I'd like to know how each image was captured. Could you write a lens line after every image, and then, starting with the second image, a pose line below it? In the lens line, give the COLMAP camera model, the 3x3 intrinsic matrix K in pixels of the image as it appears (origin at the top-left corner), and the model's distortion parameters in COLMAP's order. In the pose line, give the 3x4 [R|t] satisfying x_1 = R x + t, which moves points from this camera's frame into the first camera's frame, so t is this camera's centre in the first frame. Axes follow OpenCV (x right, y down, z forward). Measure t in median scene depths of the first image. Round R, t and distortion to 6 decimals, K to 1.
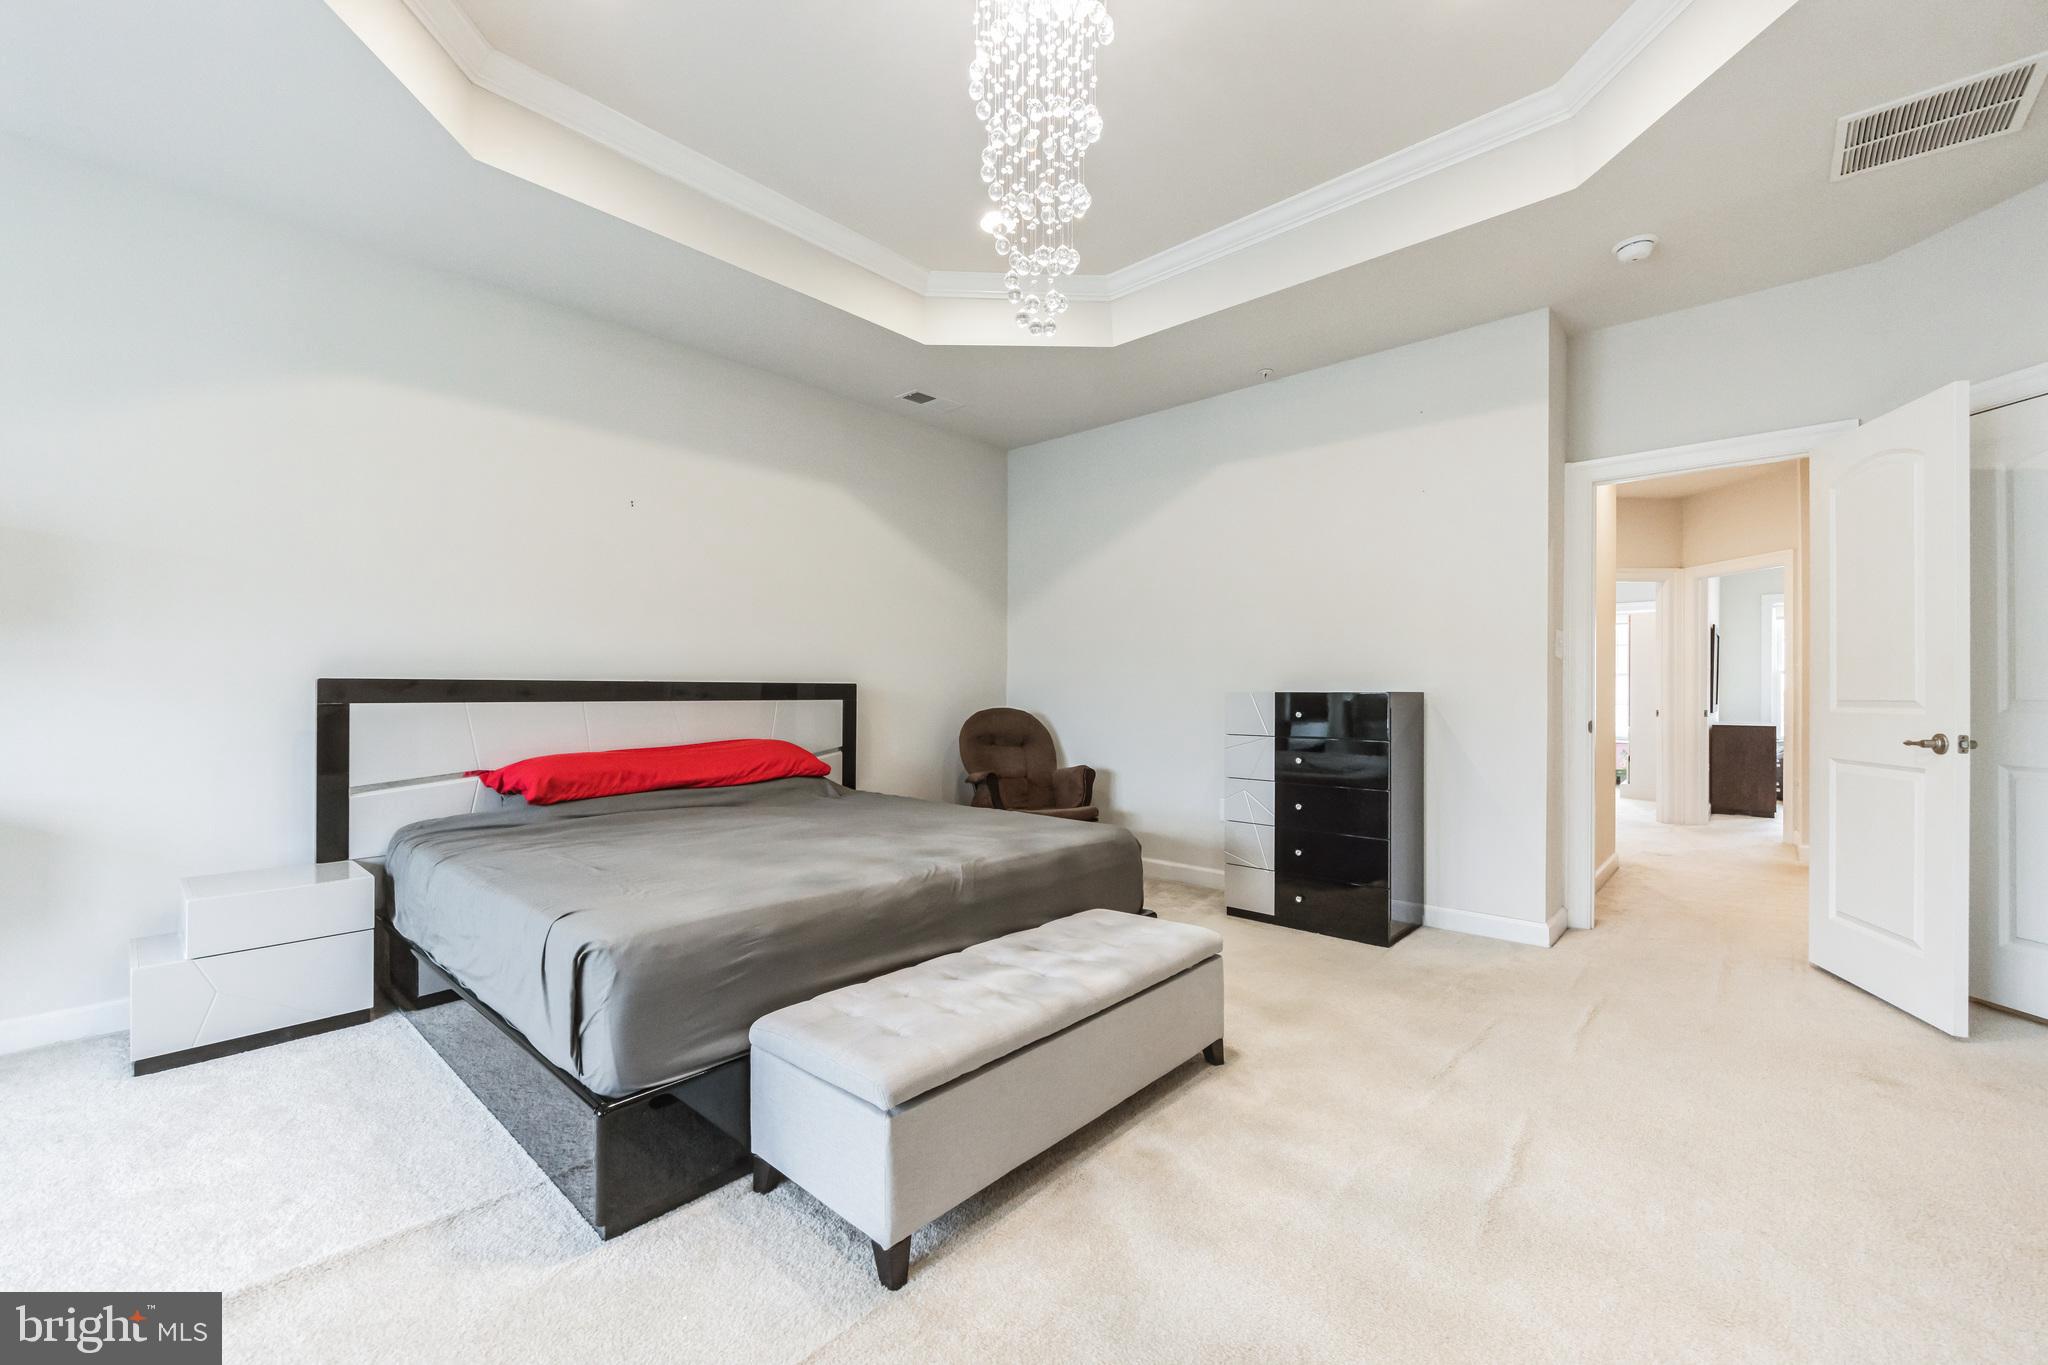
lens RADIAL K [[827.0, 0, 1017.5], [0, 827.0, 685.9], [0, 0, 1]] dist [0.000947, -0.000004]
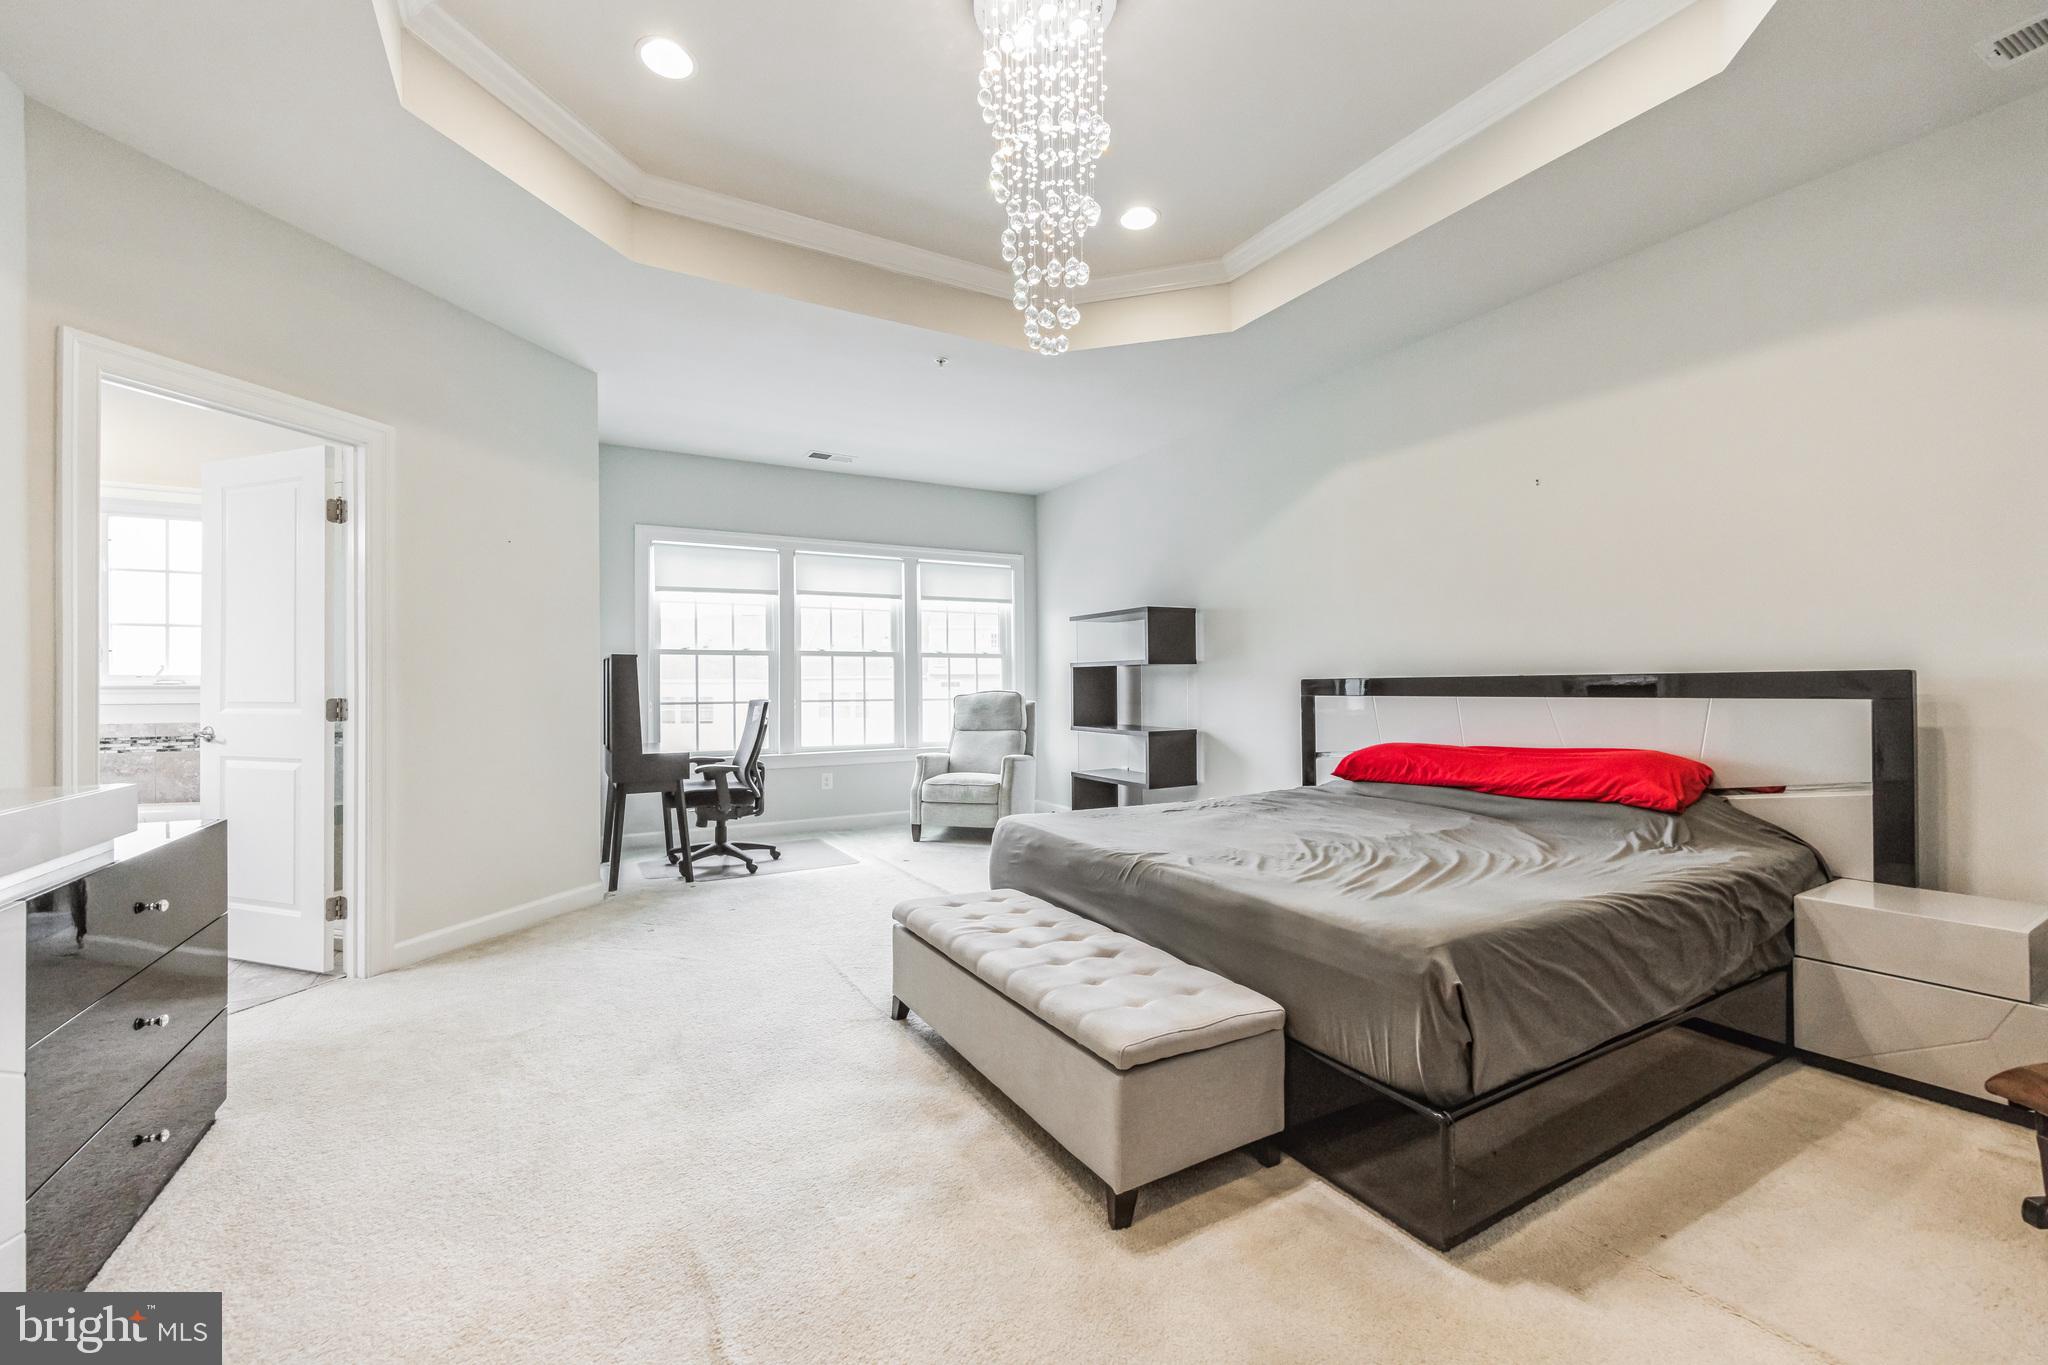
lens RADIAL K [[827.0, 0, 1008.6], [0, 827.0, 692.0], [0, 0, 1]] dist [0.000947, -0.000004]
pose [[-0.325311, 0.007325, -0.945579, 0.881414], [0.014248, 0.999894, 0.002844, 0.004171], [0.945500, -0.012547, -0.325381, 1.090362]]
